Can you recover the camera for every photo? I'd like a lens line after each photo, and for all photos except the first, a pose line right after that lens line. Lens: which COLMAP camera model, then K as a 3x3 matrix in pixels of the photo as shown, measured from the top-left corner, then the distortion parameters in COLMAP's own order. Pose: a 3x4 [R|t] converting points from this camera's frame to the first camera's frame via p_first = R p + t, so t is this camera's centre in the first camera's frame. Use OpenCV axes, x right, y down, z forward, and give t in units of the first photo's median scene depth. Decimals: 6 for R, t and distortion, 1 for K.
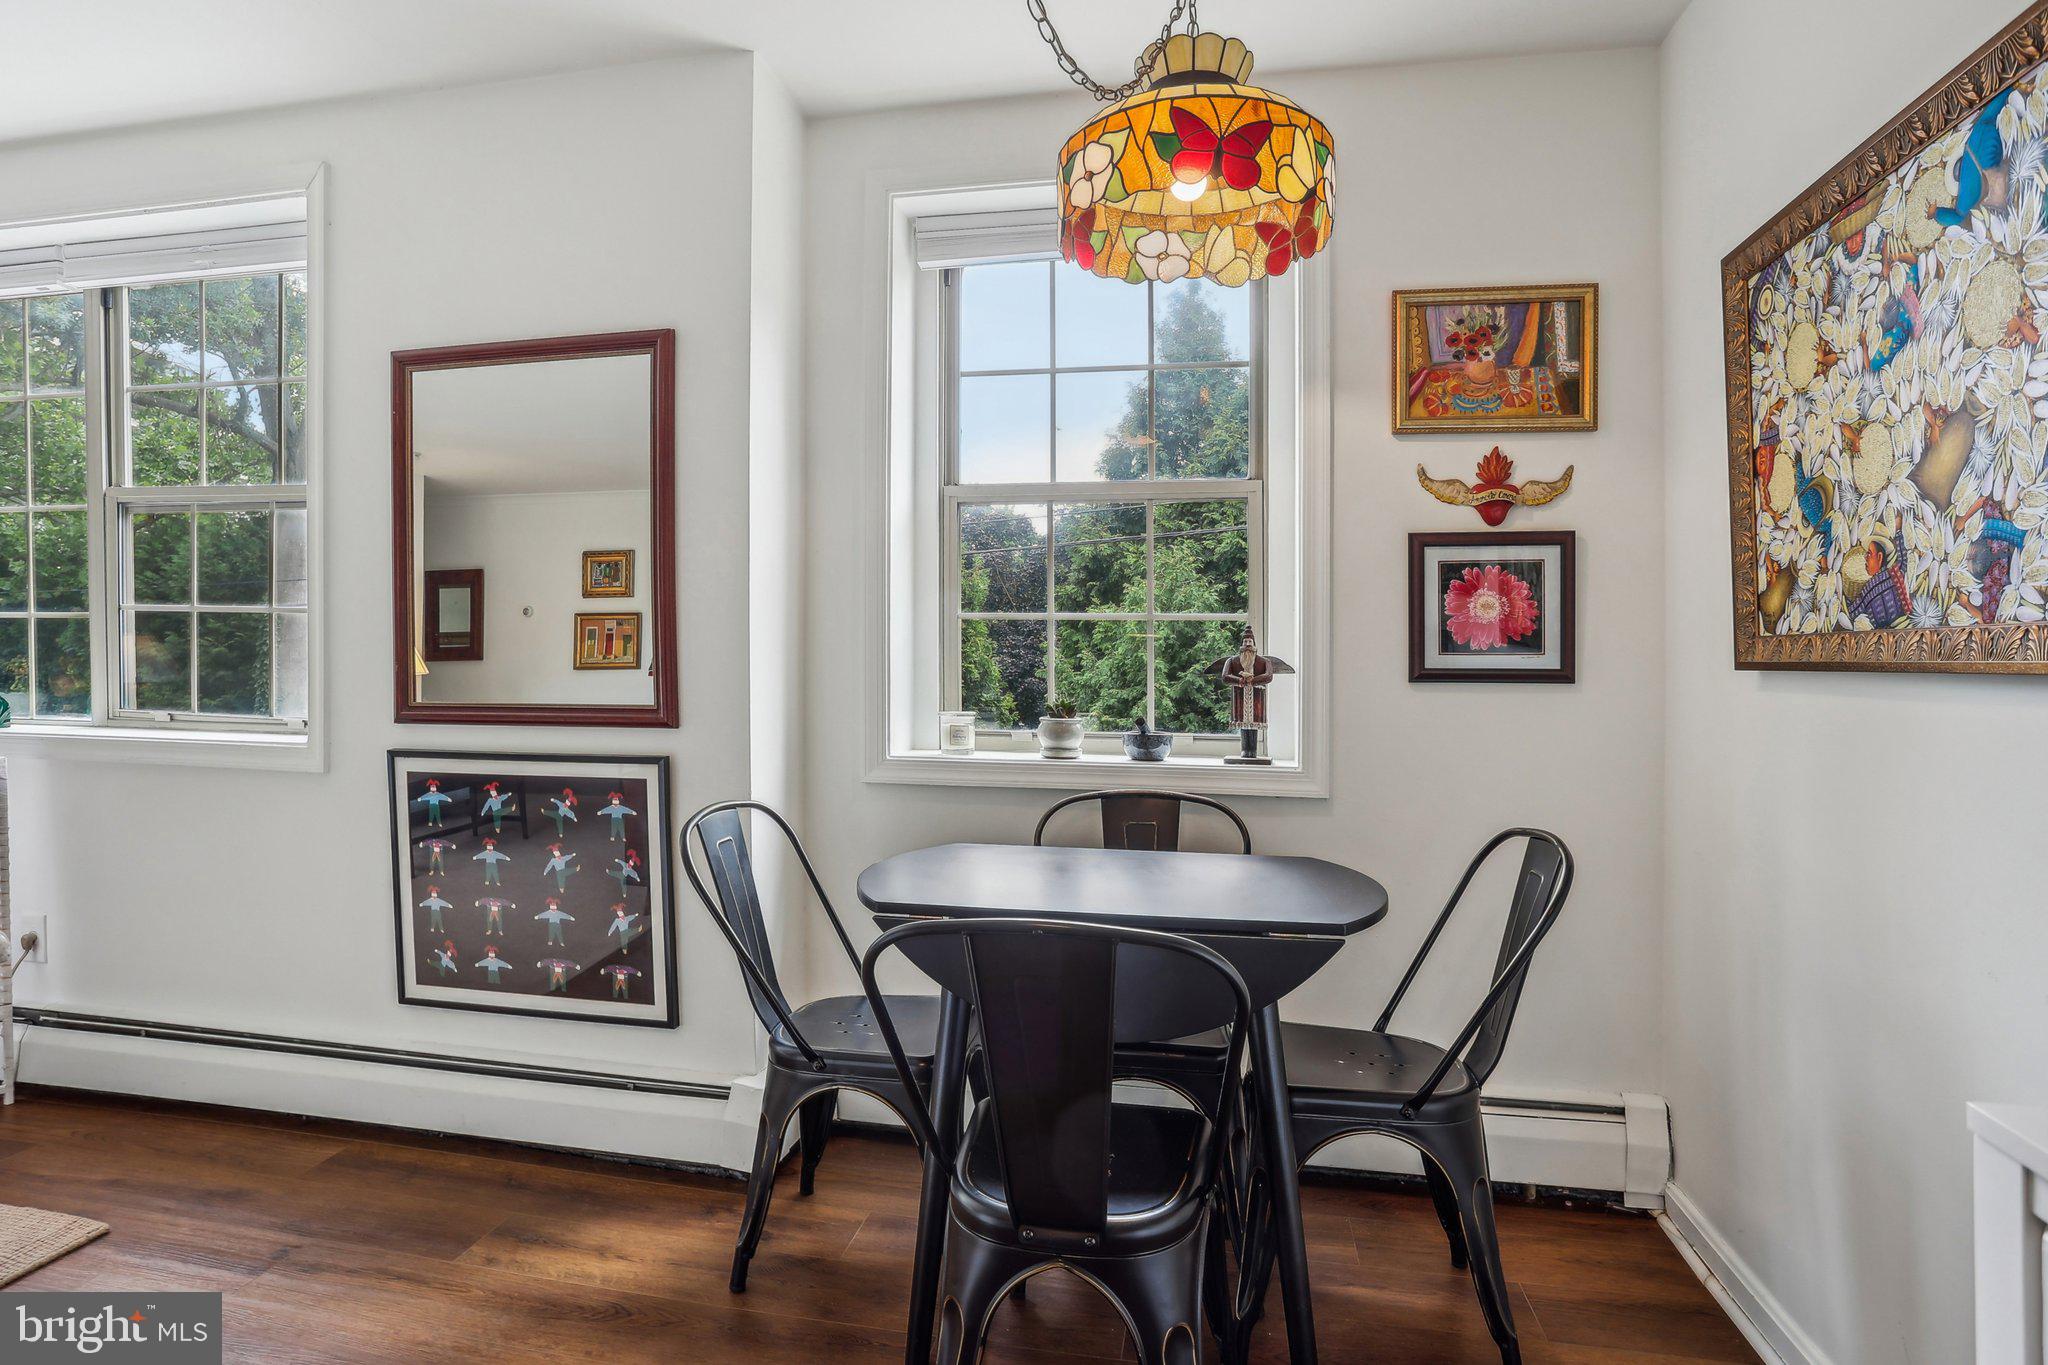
lens RADIAL K [[1082.4, 0, 1017.3], [0, 1082.4, 698.9], [0, 0, 1]] dist [-0.077056, 0.018946]
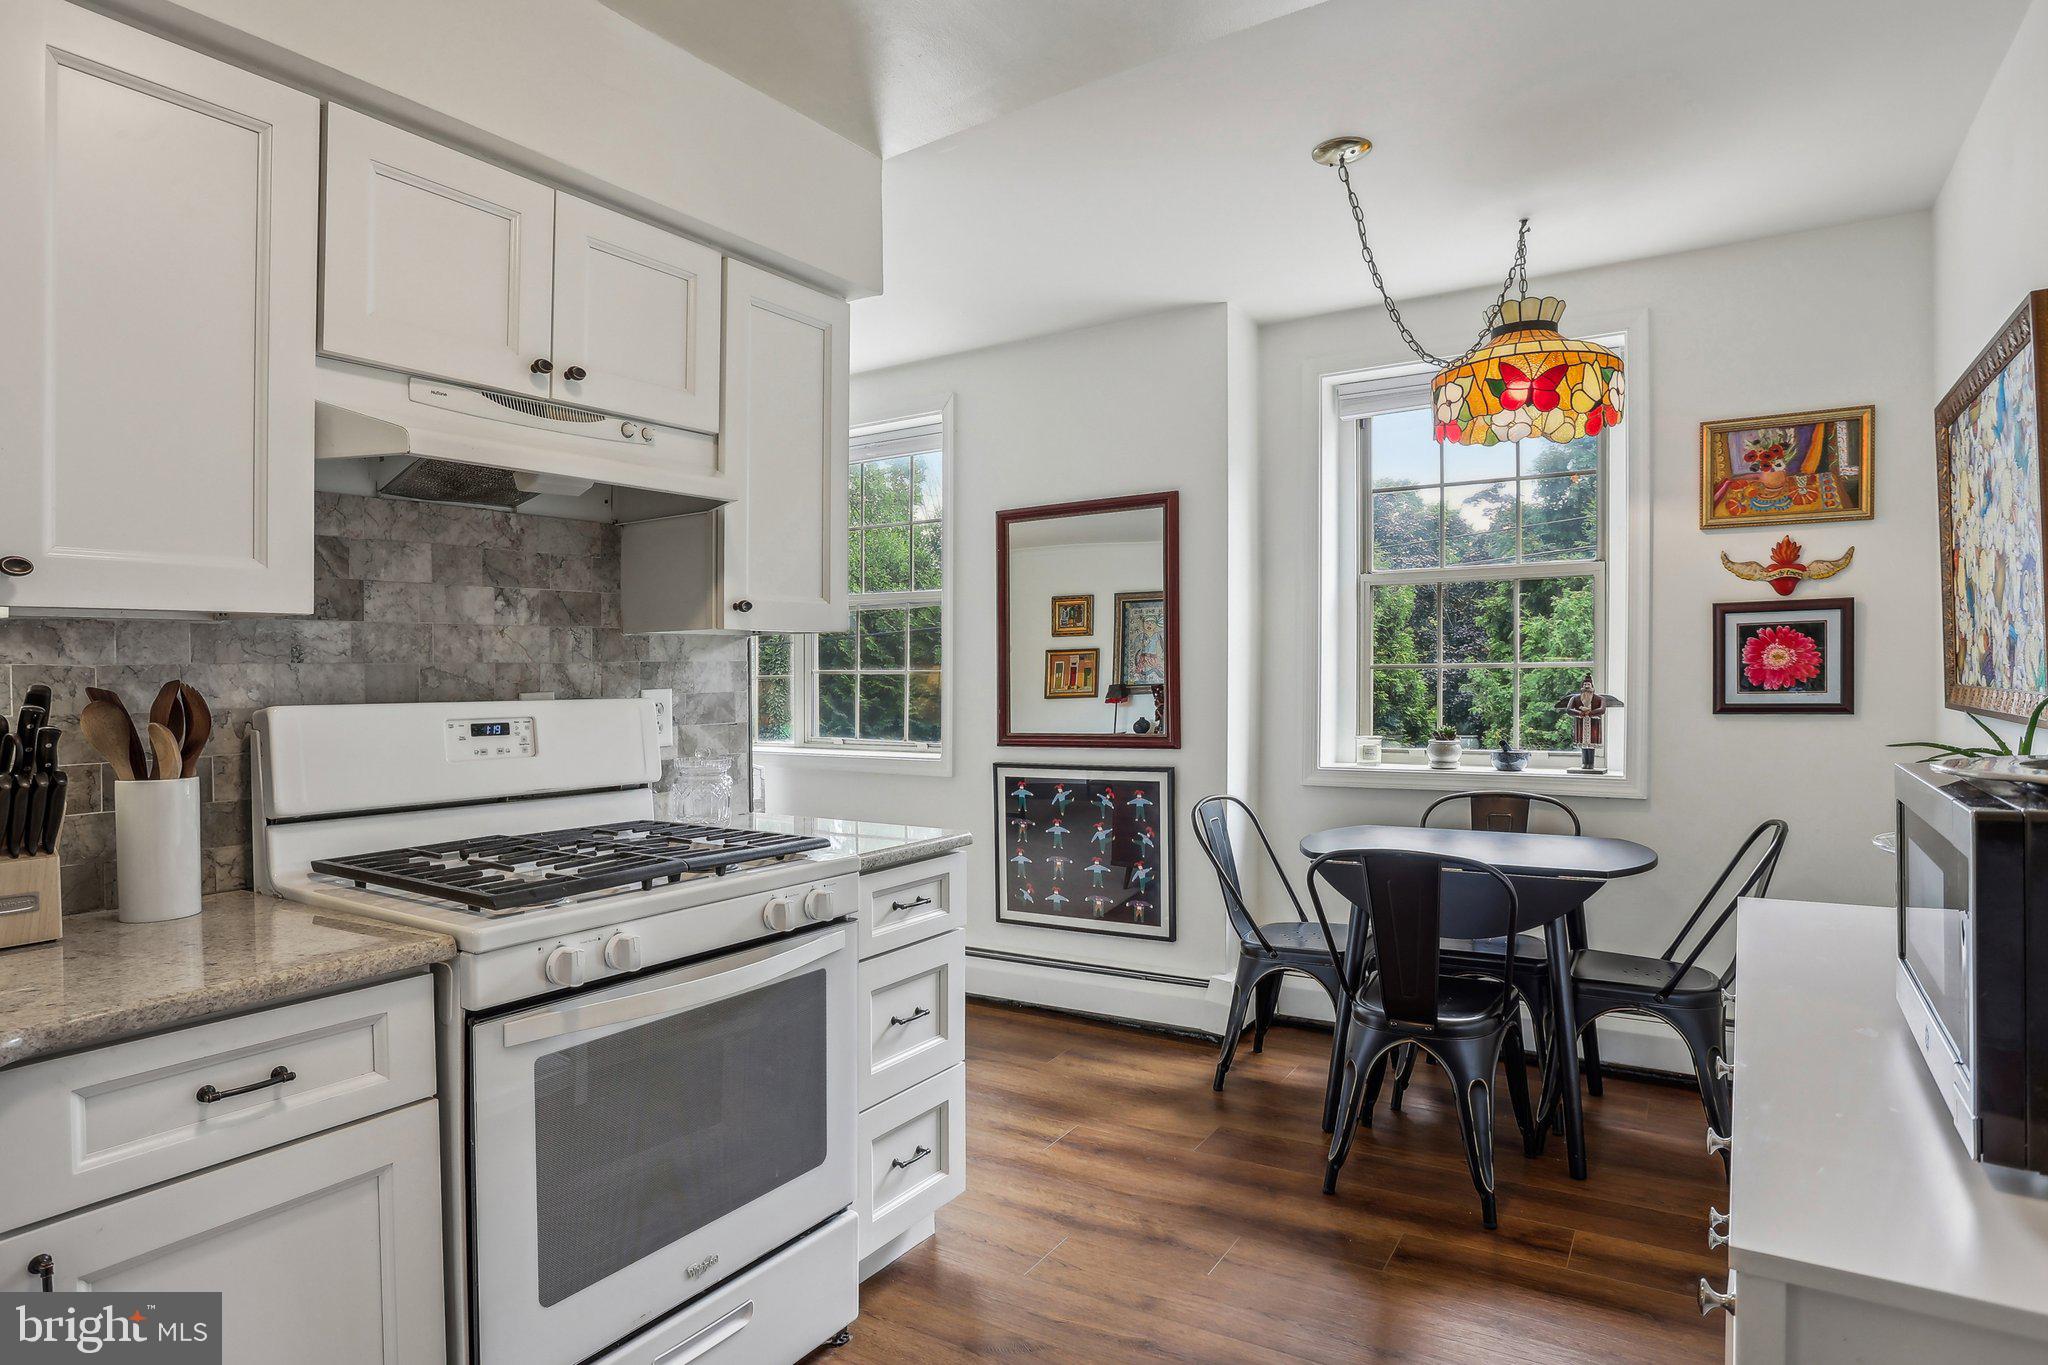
lens RADIAL K [[1082.4, 0, 1000.5], [0, 1082.4, 808.3], [0, 0, 1]] dist [-0.077056, 0.018946]
pose [[0.920347, 0.019861, -0.390599, 0.059531], [0.013350, 0.996532, 0.082128, -0.017670], [0.390876, -0.080801, 0.916890, -0.570640]]
